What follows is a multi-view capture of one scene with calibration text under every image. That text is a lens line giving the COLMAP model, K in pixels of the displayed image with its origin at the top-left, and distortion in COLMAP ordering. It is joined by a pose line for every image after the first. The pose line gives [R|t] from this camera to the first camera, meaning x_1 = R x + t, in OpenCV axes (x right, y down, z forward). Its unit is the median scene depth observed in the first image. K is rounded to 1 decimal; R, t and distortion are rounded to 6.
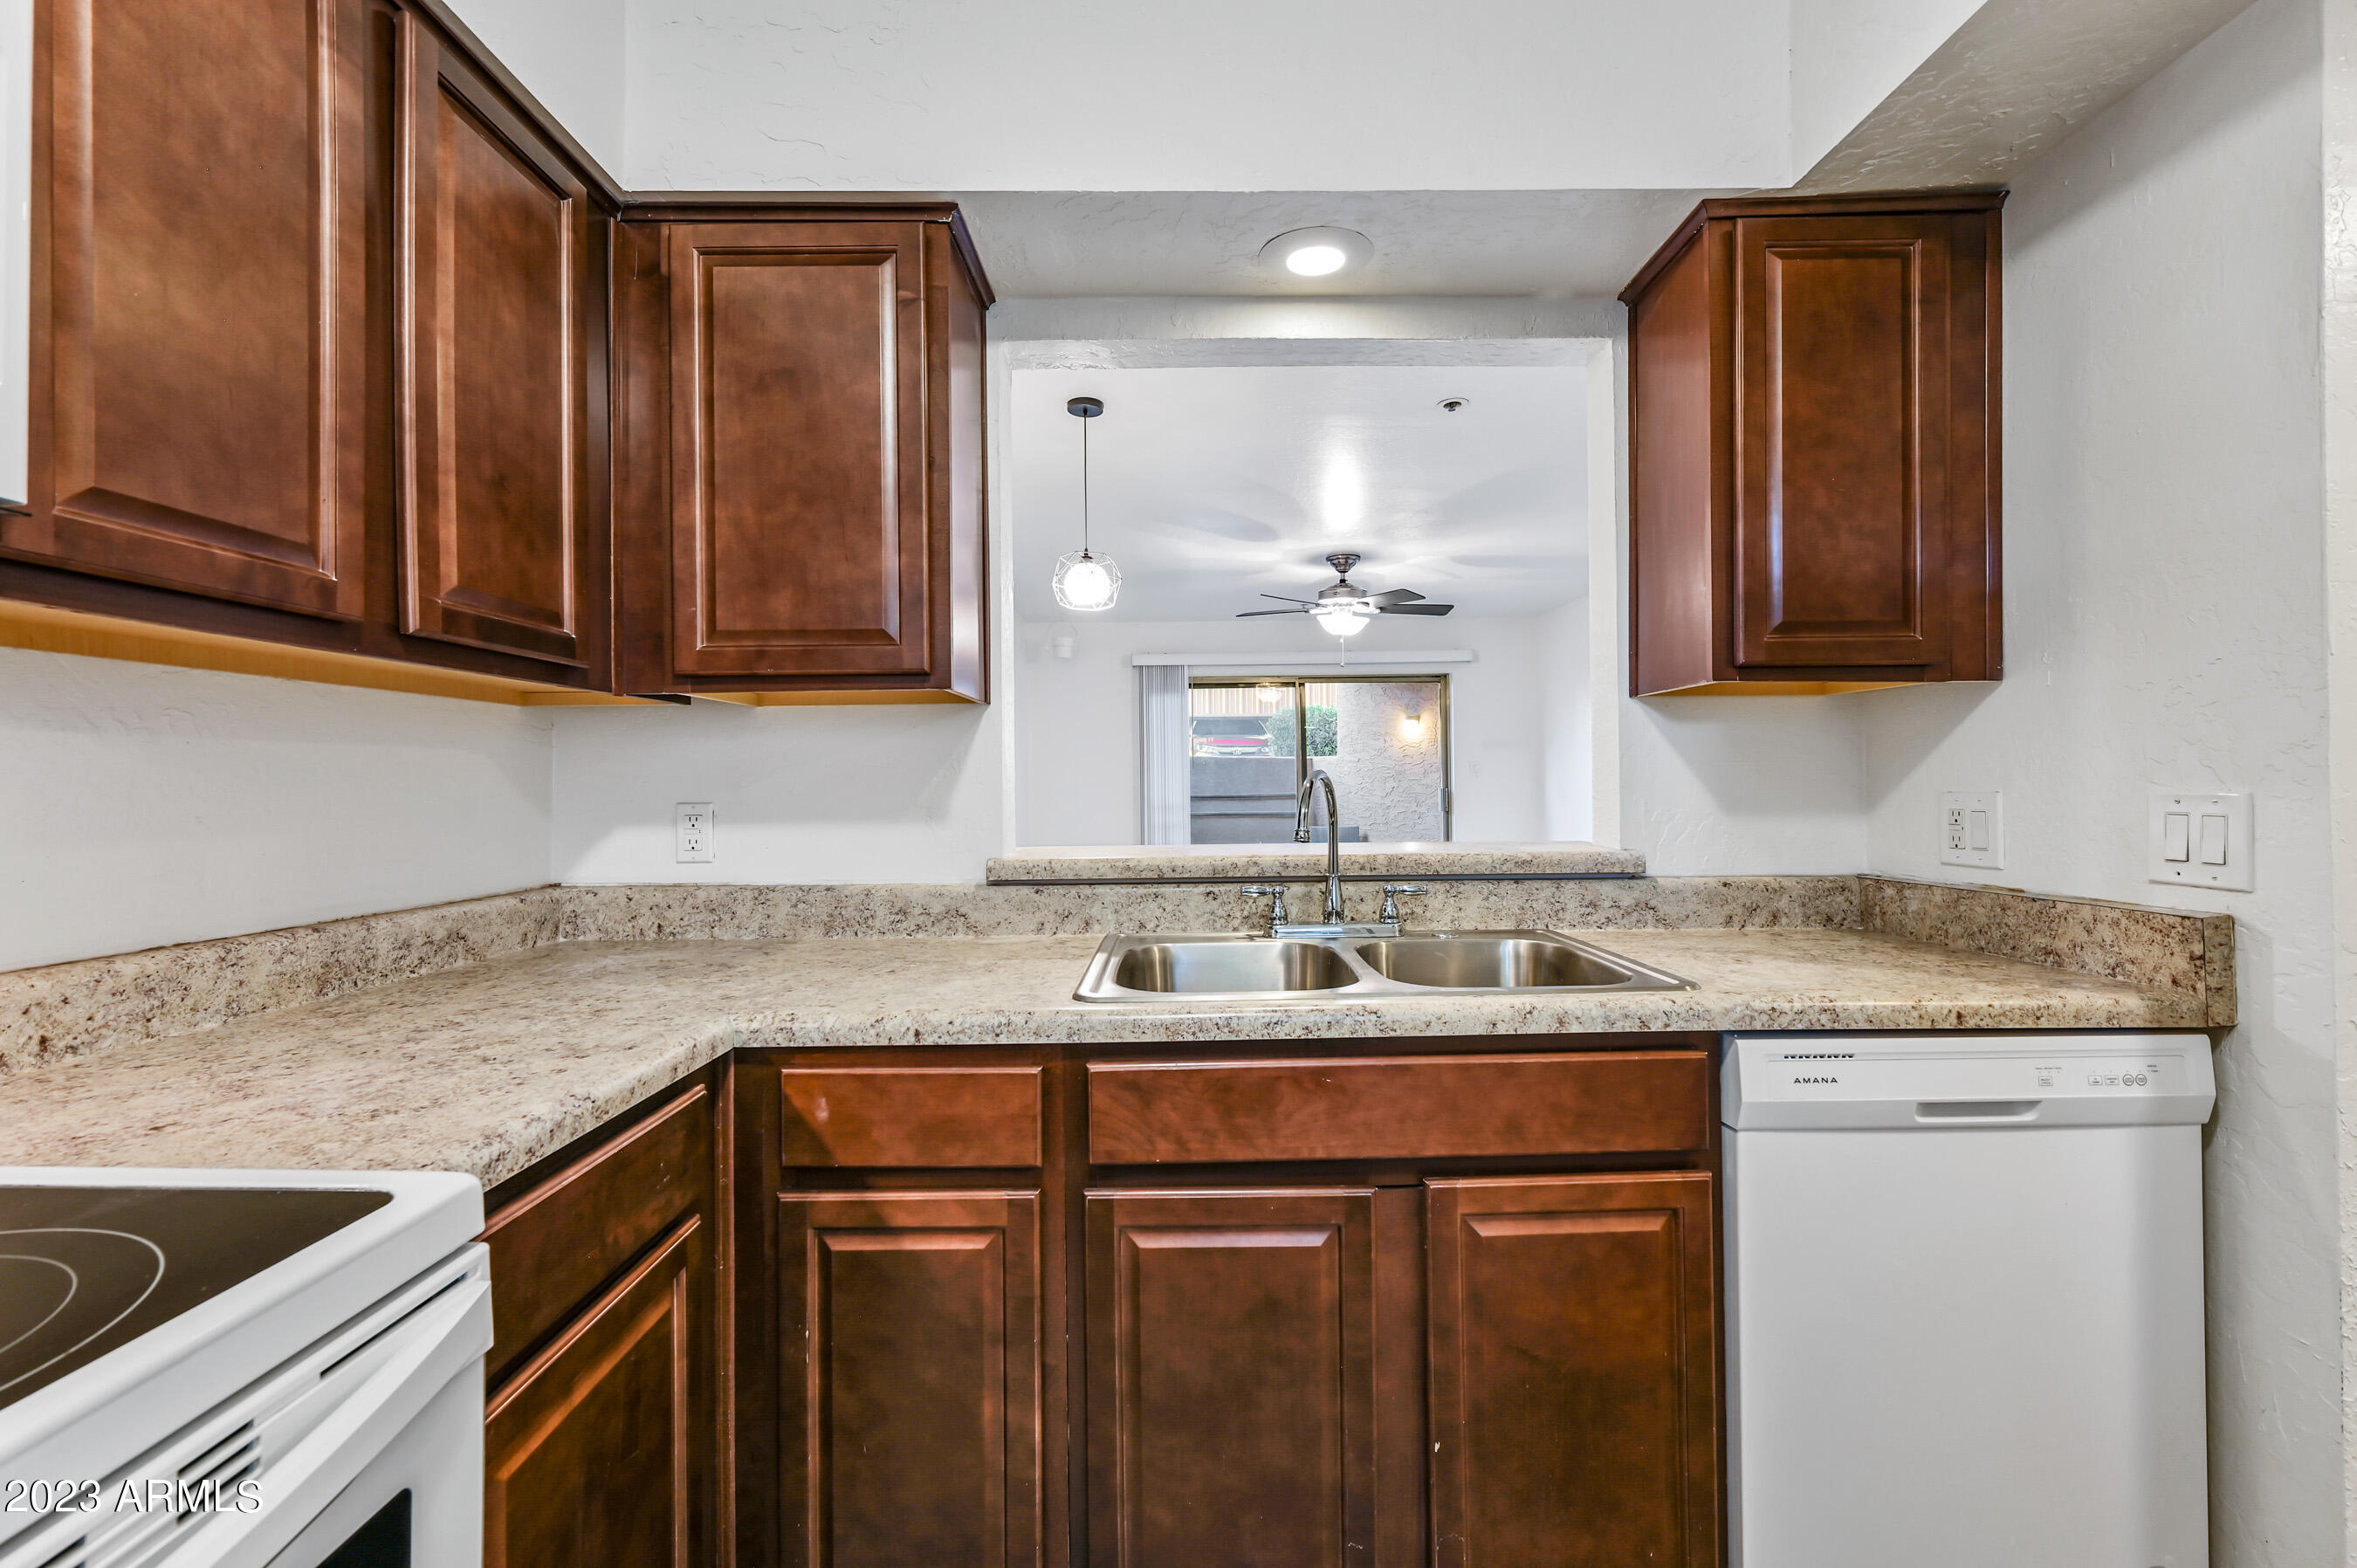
lens RADIAL K [[939.4, 0, 1197.8], [0, 939.4, 786.6], [0, 0, 1]] dist [-0.002811, 0.001611]
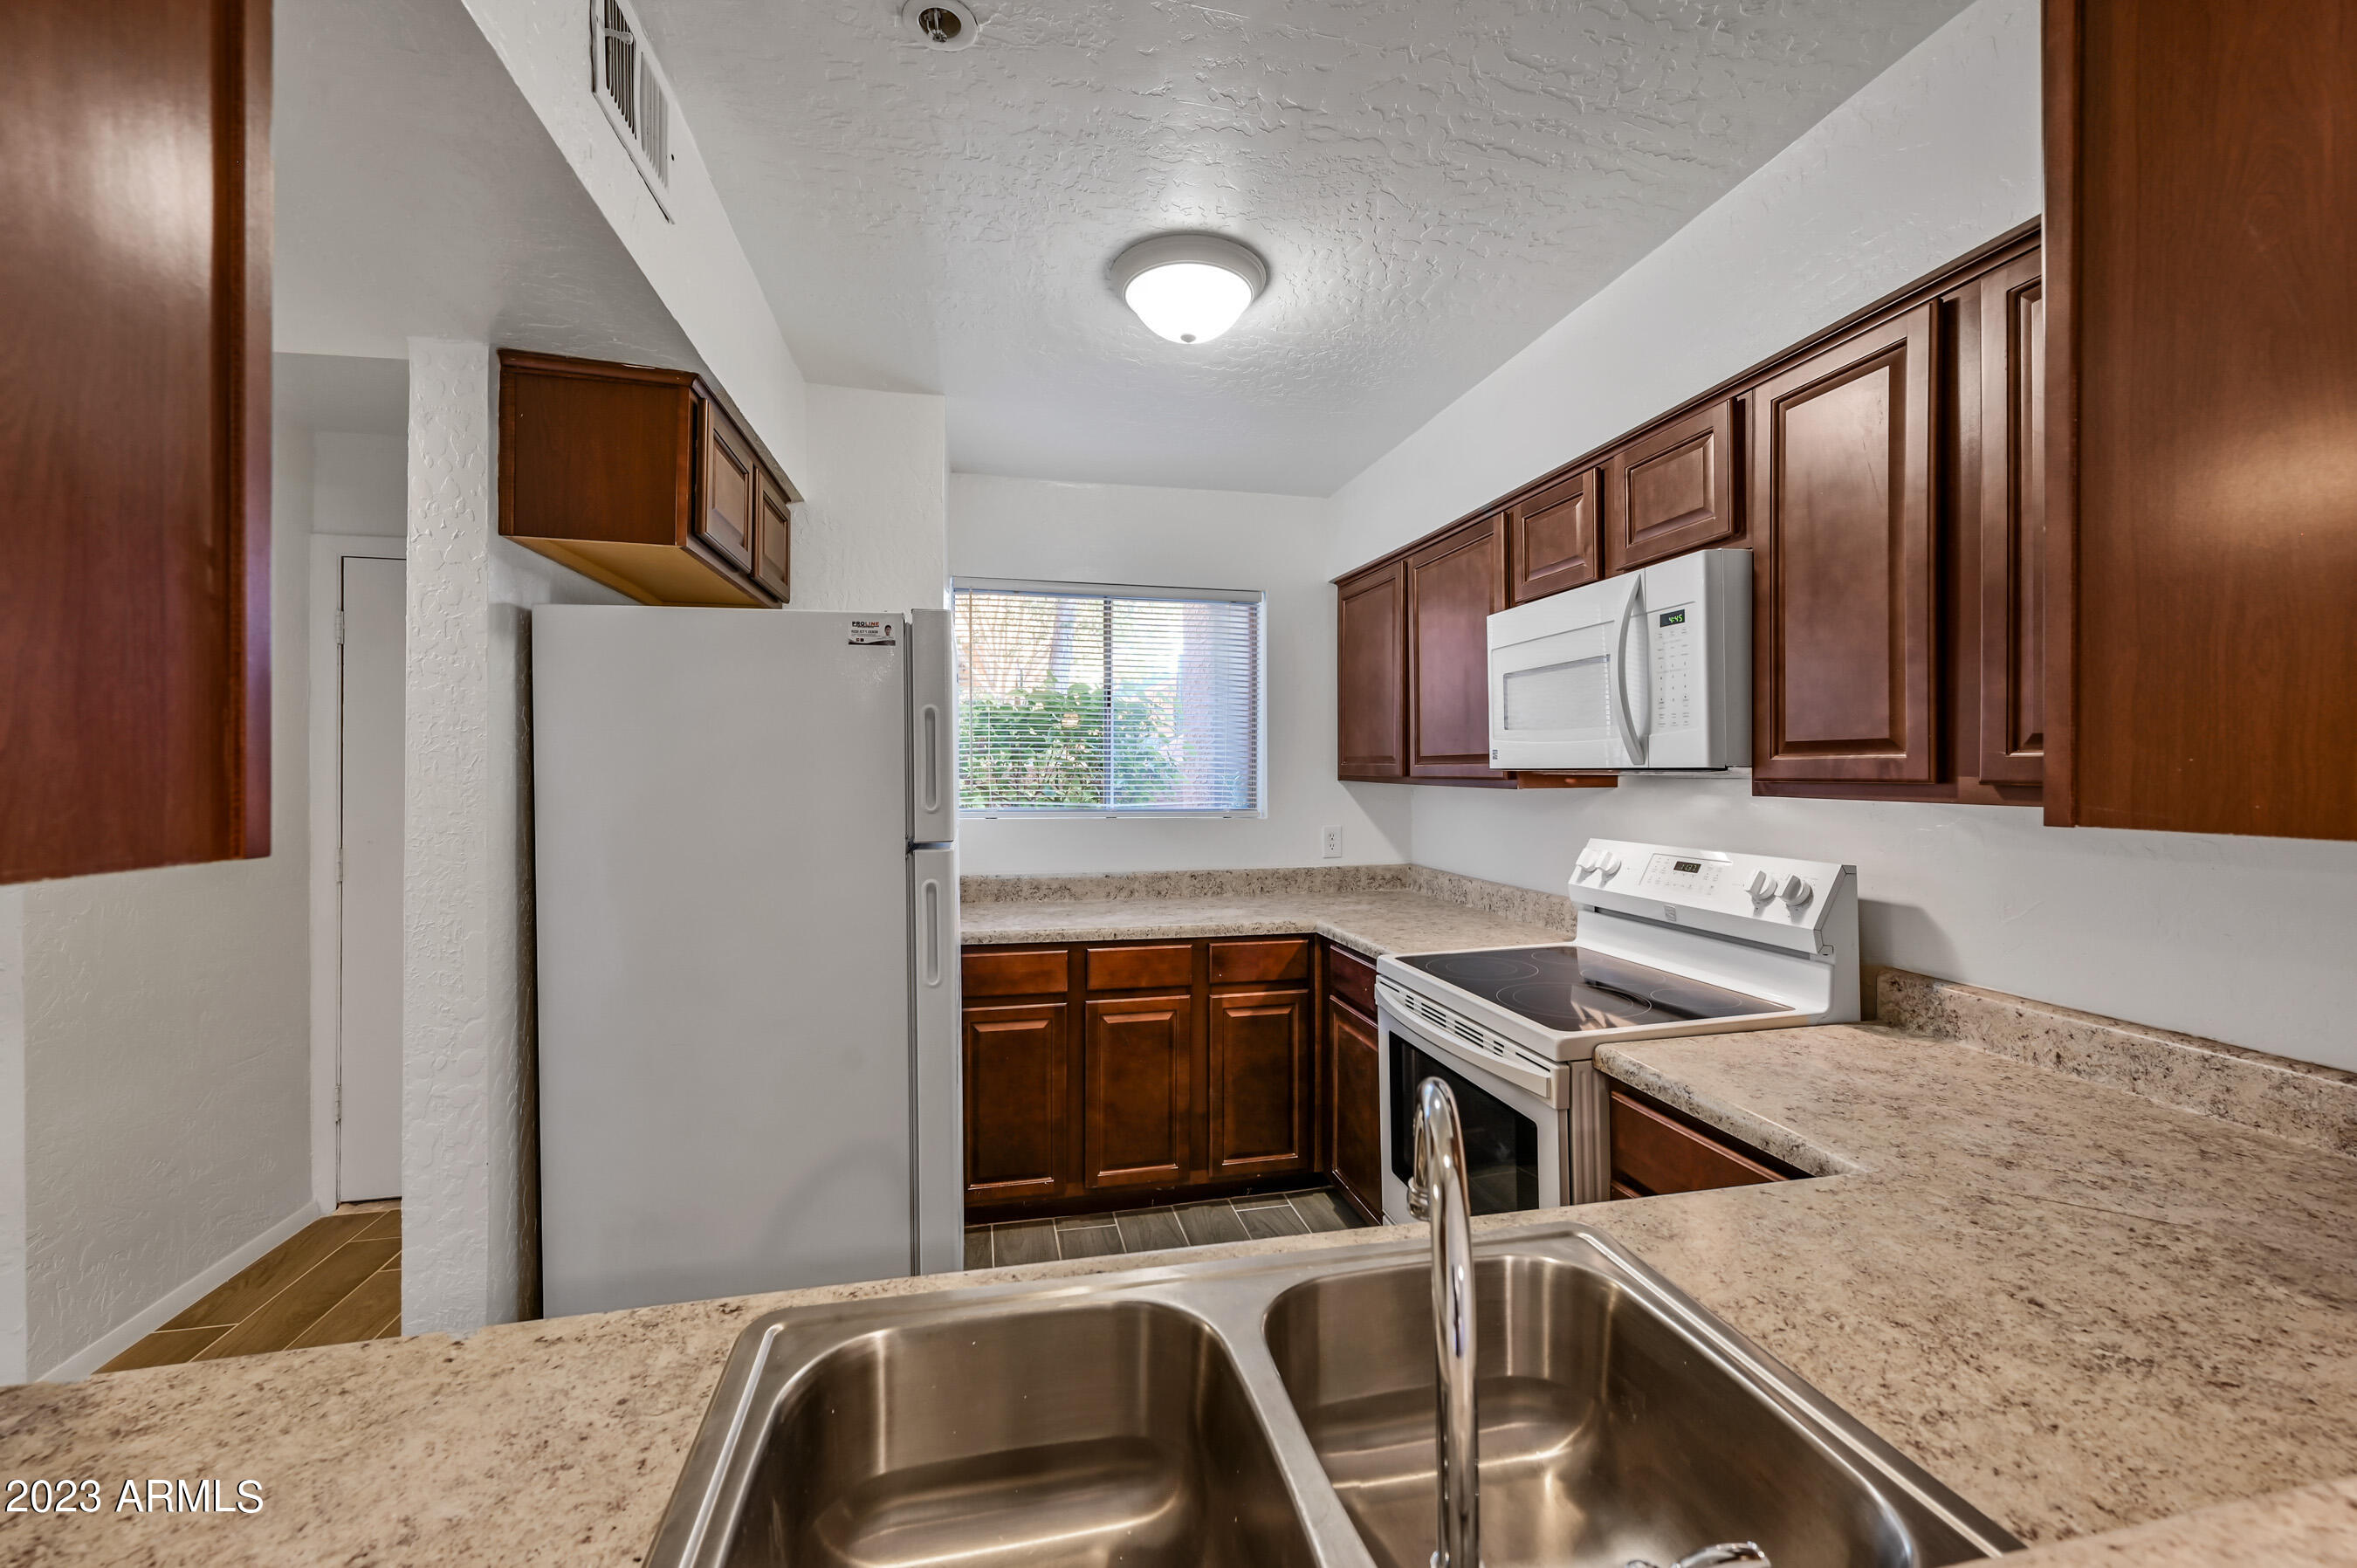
lens RADIAL K [[939.4, 0, 1182.8], [0, 939.4, 765.4], [0, 0, 1]] dist [-0.002811, 0.001611]
pose [[-0.978980, 0.011727, -0.203619, 0.269560], [0.010983, 0.999928, 0.004783, -0.127623], [0.203660, 0.002446, -0.979039, 1.238128]]
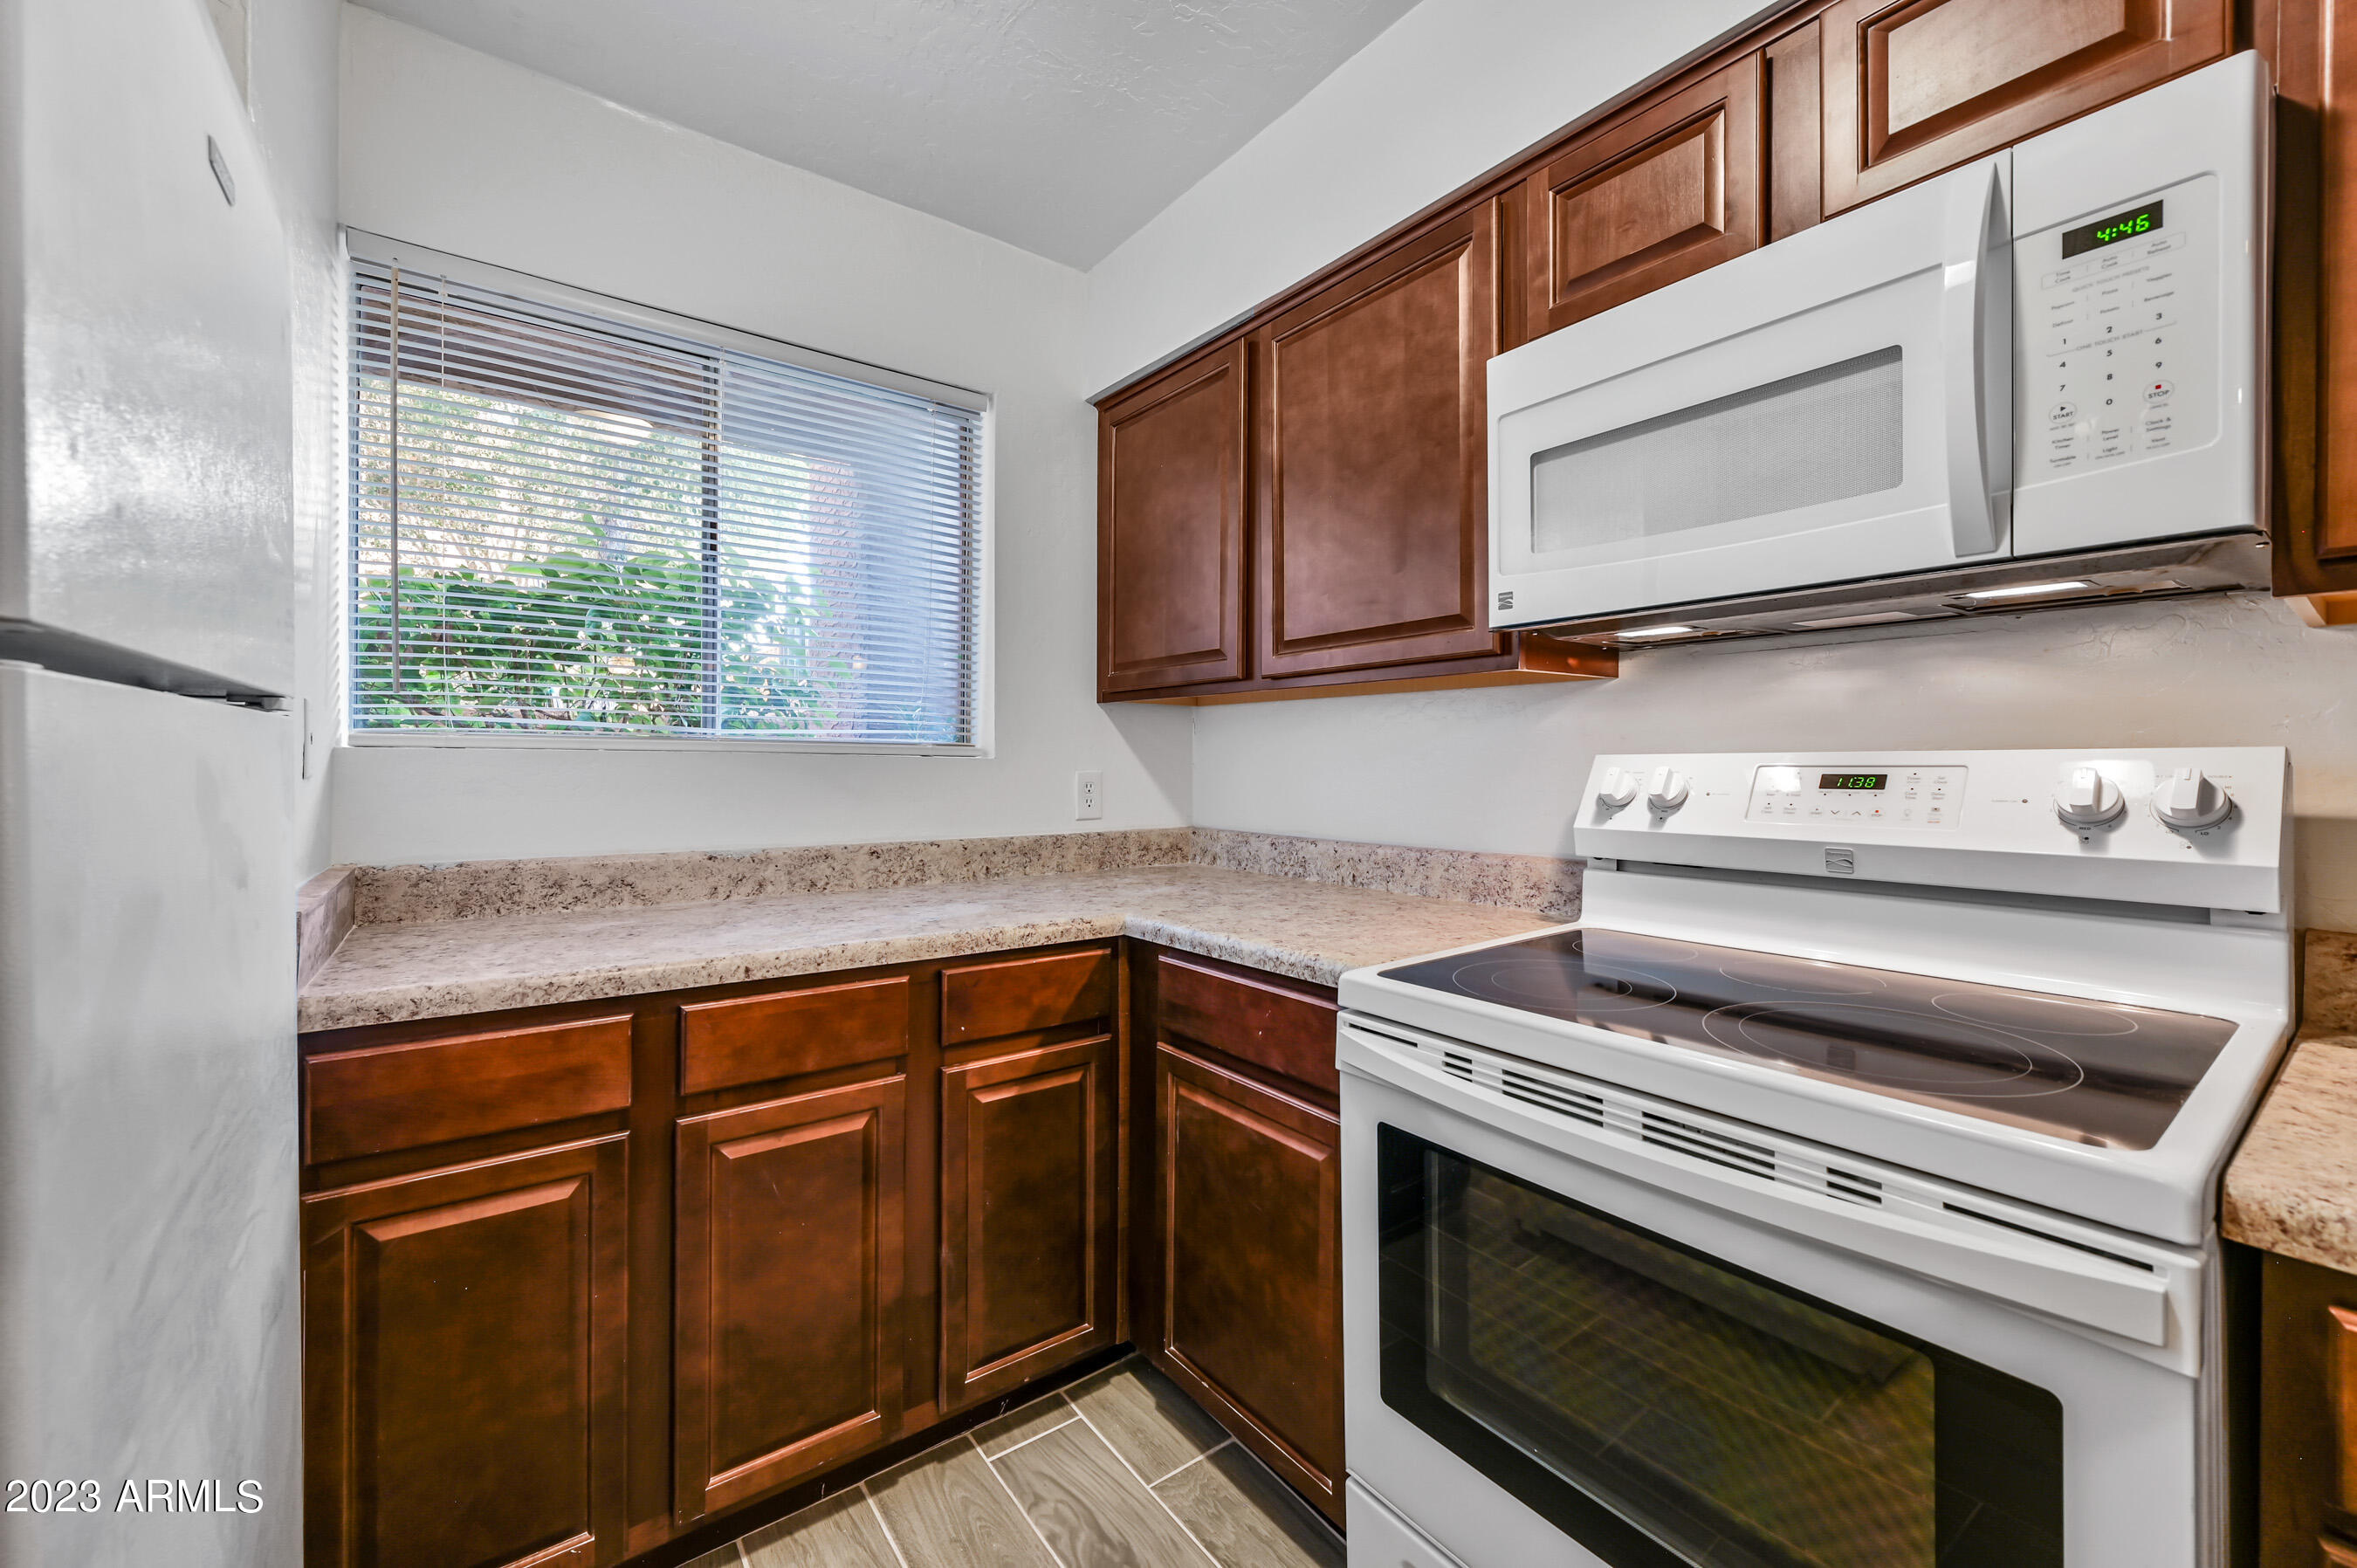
lens RADIAL K [[939.4, 0, 1185.8], [0, 939.4, 765.5], [0, 0, 1]] dist [-0.002811, 0.001611]
pose [[-0.808563, 0.008986, -0.588341, 0.216643], [0.001703, 0.999915, 0.012930, -0.002690], [0.588407, 0.009453, -0.808509, 0.443272]]
